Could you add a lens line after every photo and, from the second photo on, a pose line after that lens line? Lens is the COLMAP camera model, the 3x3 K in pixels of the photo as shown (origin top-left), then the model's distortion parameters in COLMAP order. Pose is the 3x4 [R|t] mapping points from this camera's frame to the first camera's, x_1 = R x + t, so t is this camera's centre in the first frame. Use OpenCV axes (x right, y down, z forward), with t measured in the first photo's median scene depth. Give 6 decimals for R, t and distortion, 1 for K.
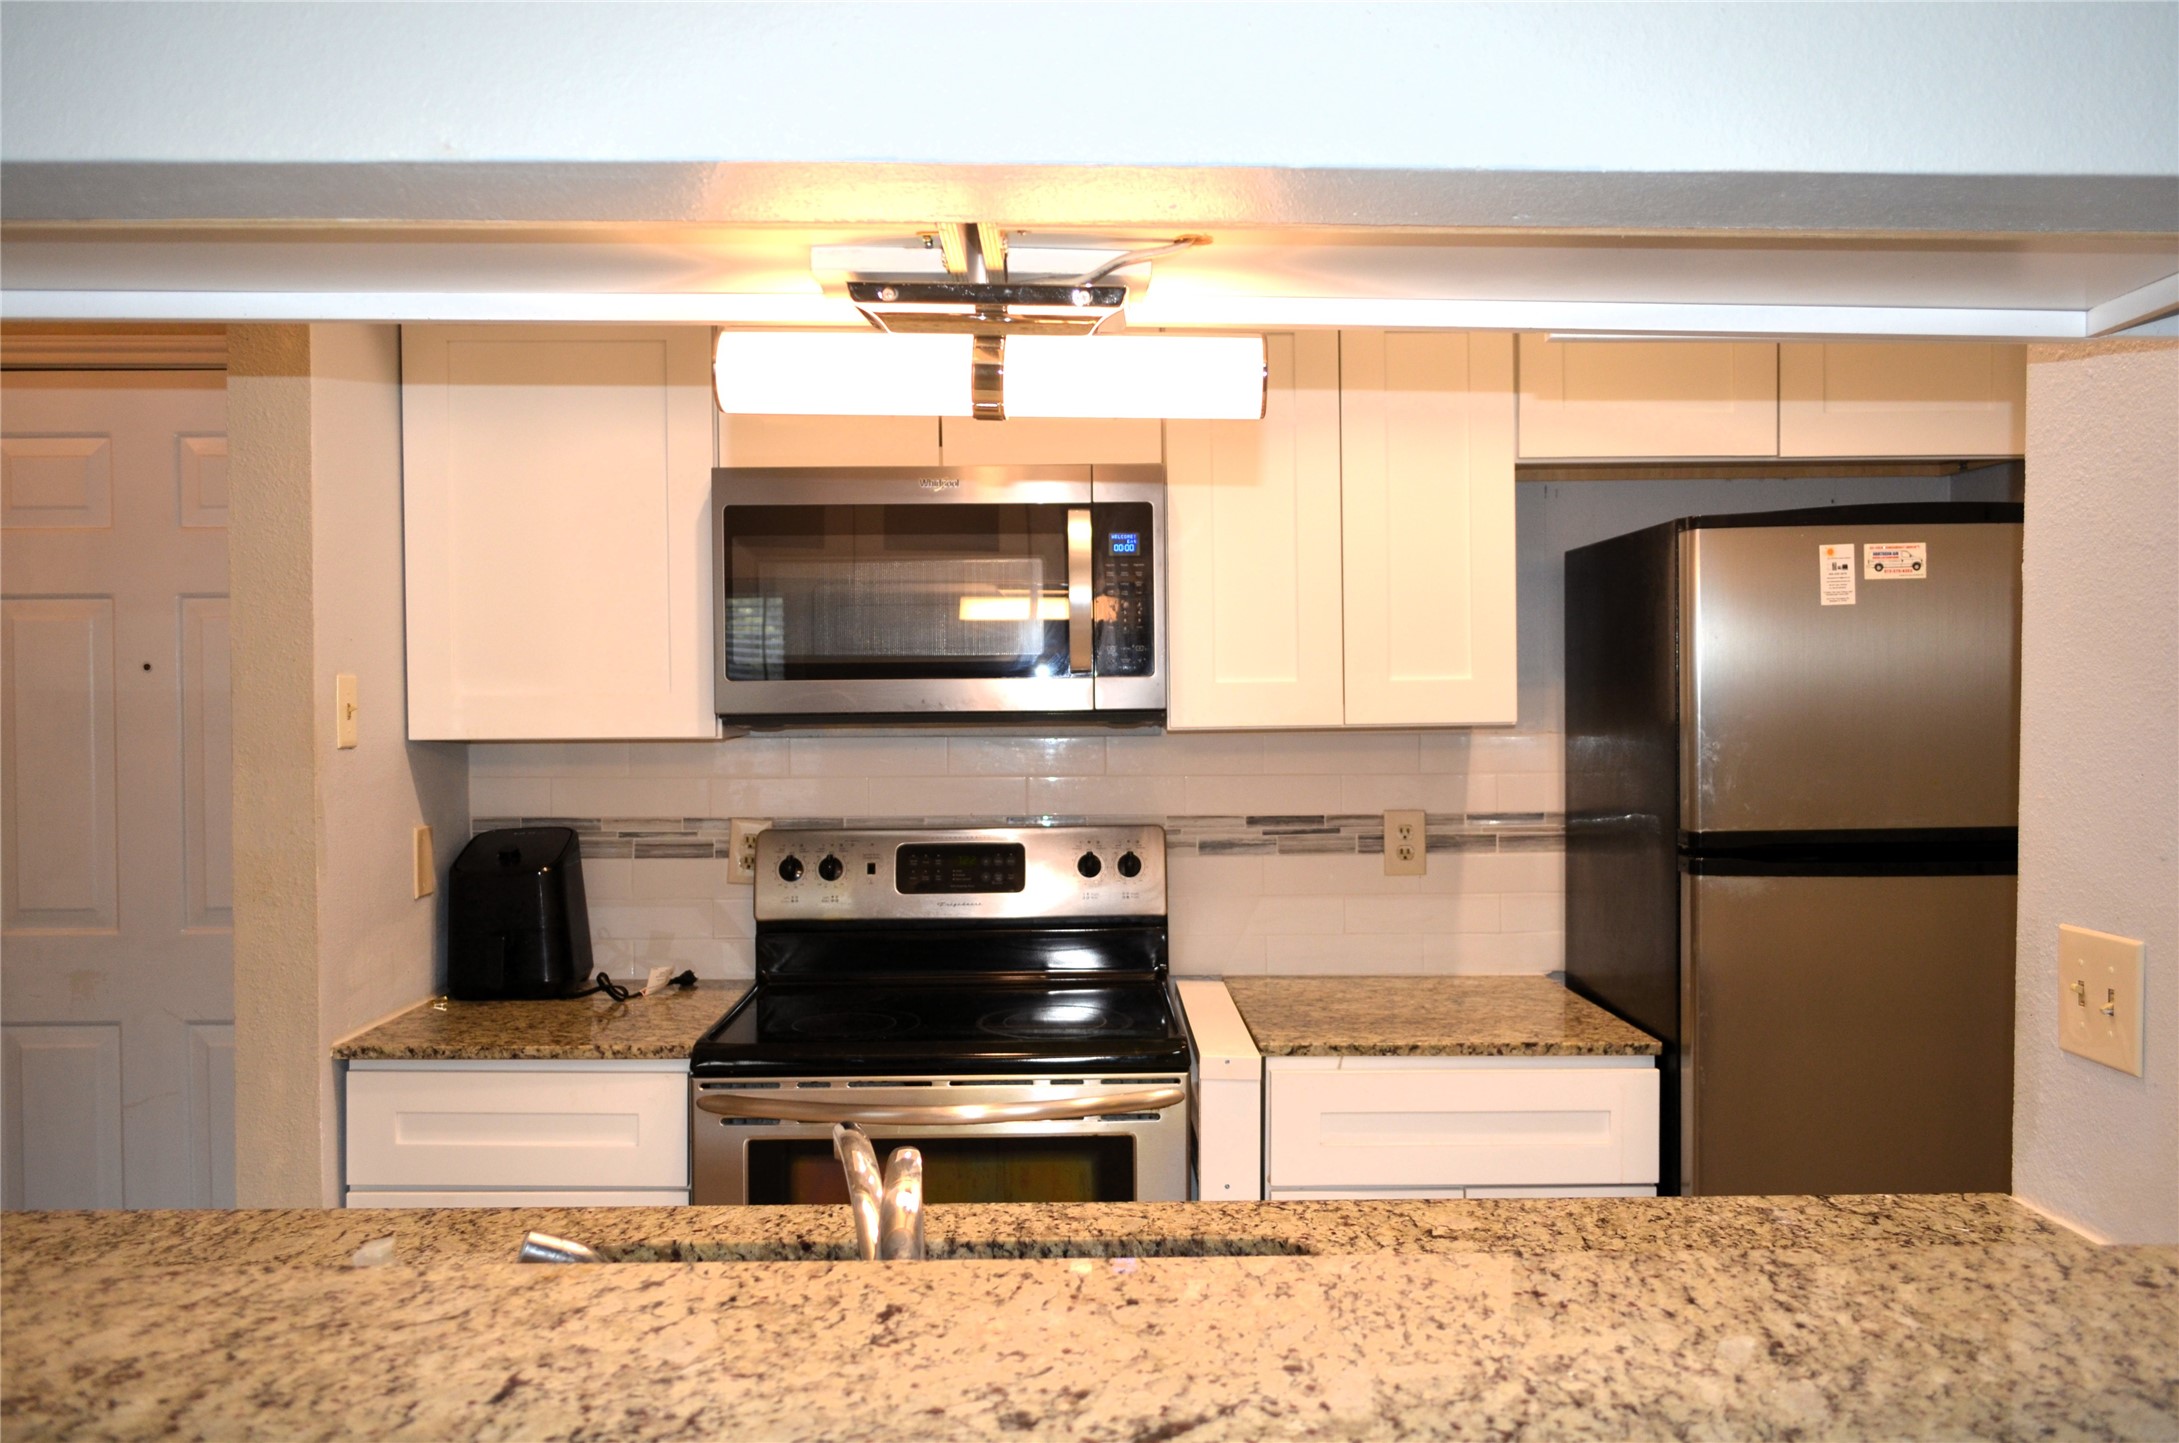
lens RADIAL K [[1702.3, 0, 1089.5], [0, 1702.3, 718.3], [0, 0, 1]] dist [-0.016214, -0.005285]
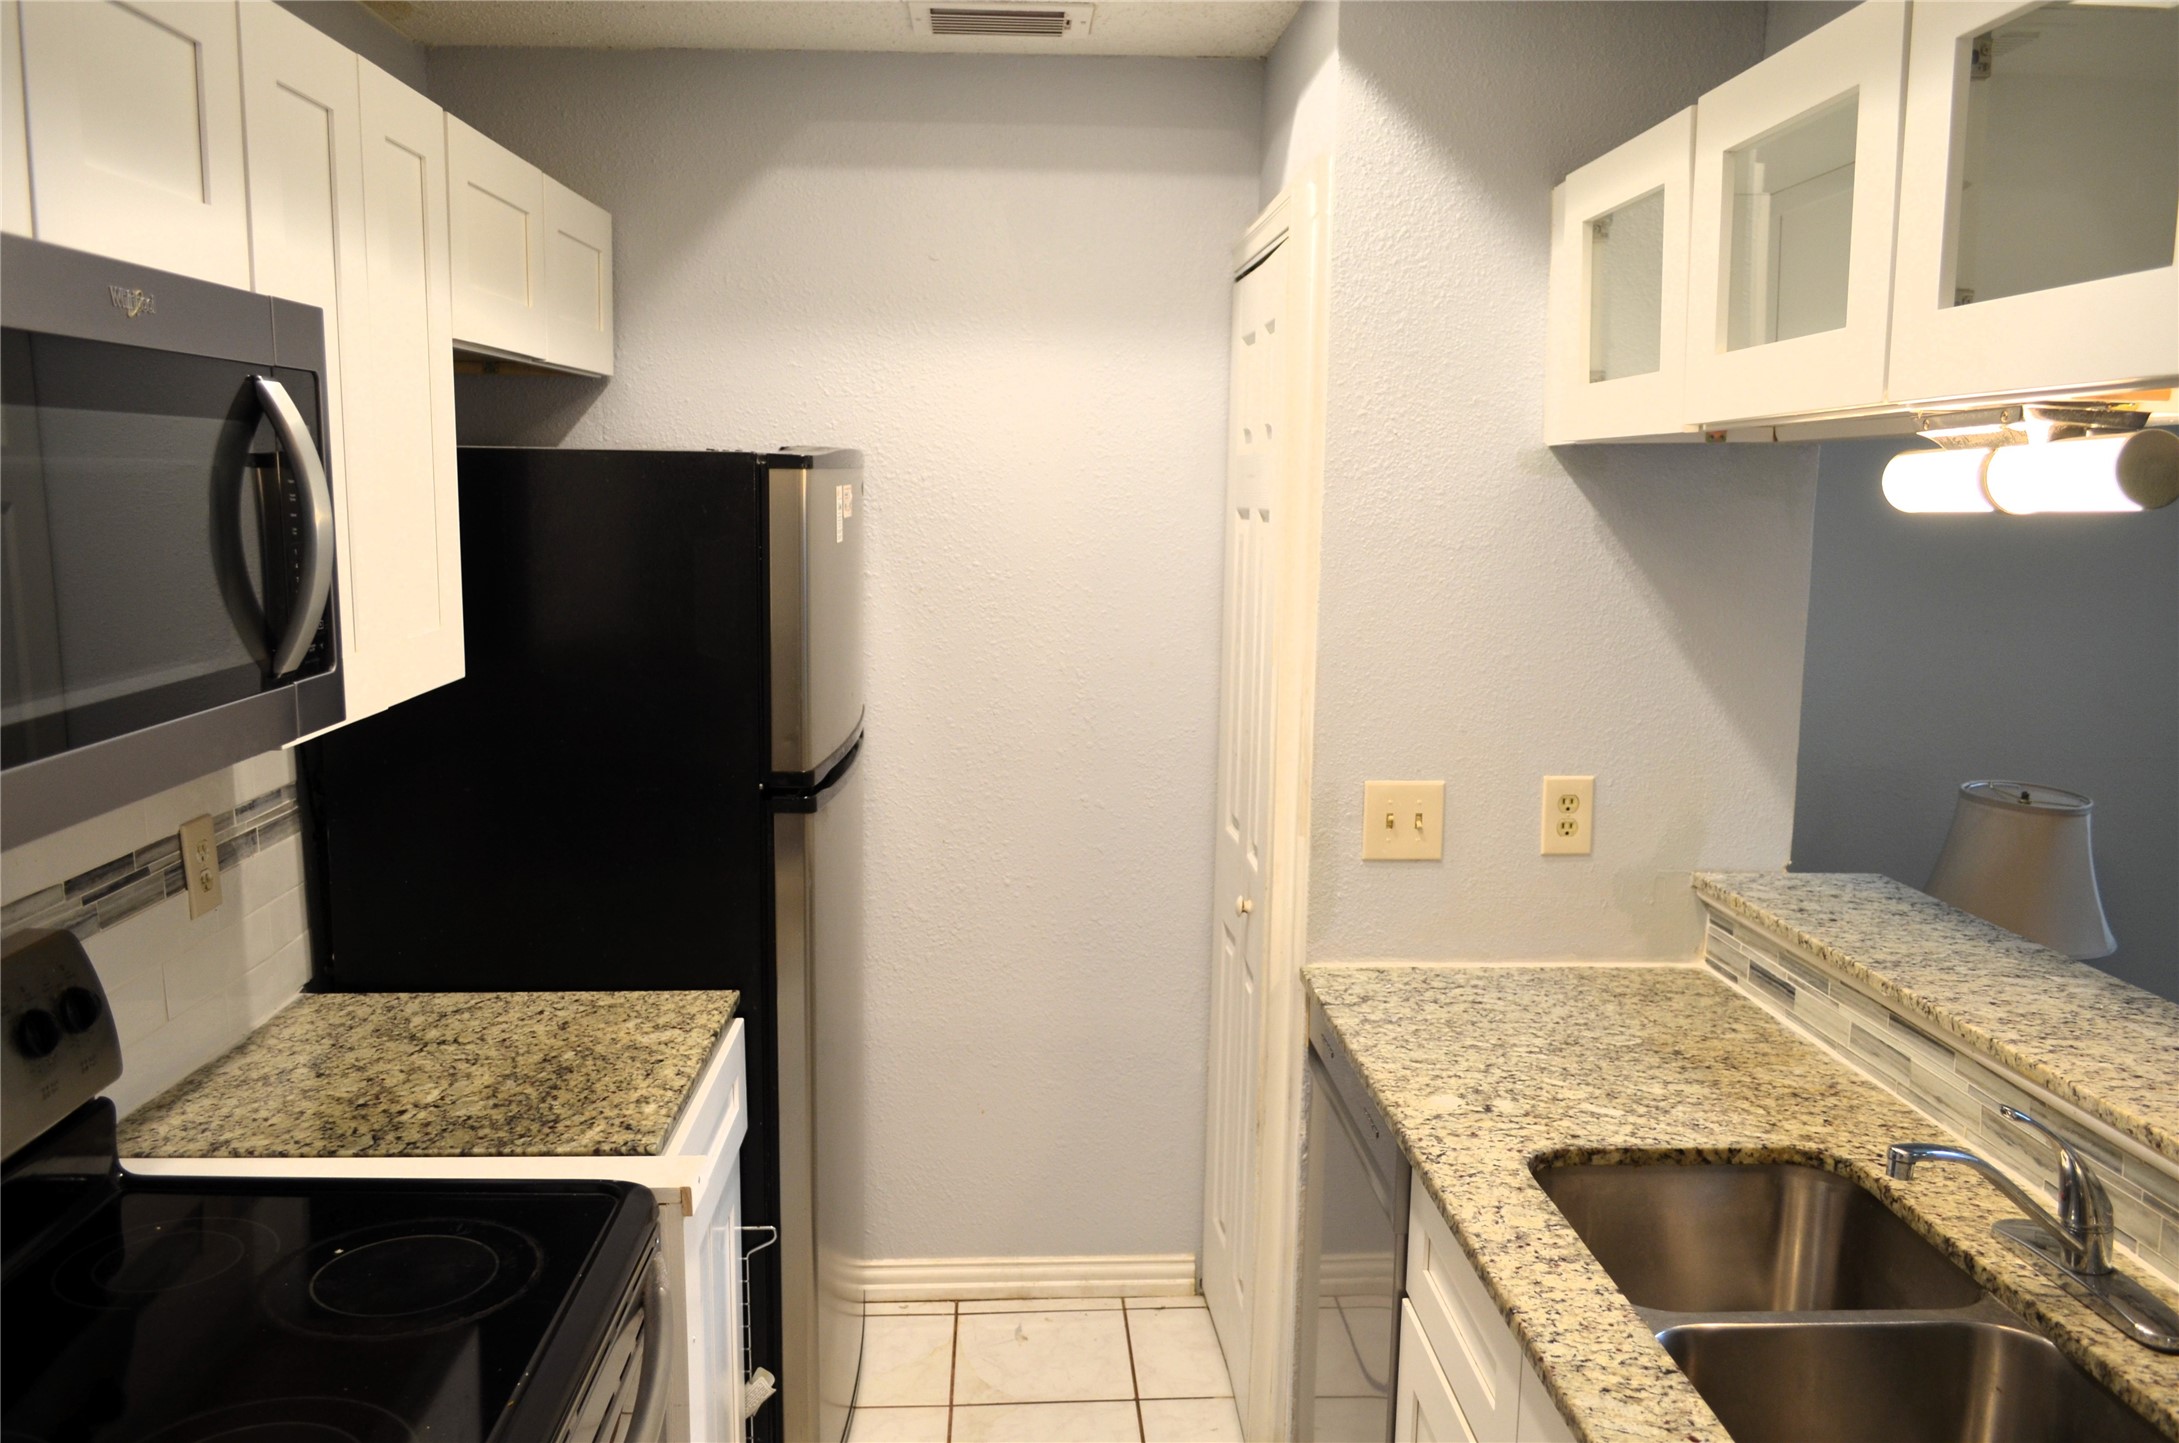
lens RADIAL K [[1702.3, 0, 1089.1], [0, 1702.3, 720.4], [0, 0, 1]] dist [-0.016214, -0.005285]
pose [[-0.014368, -0.135938, 0.990613, -0.964533], [0.010089, 0.990645, 0.136089, -0.147738], [-0.999846, 0.011950, -0.012862, 1.272335]]
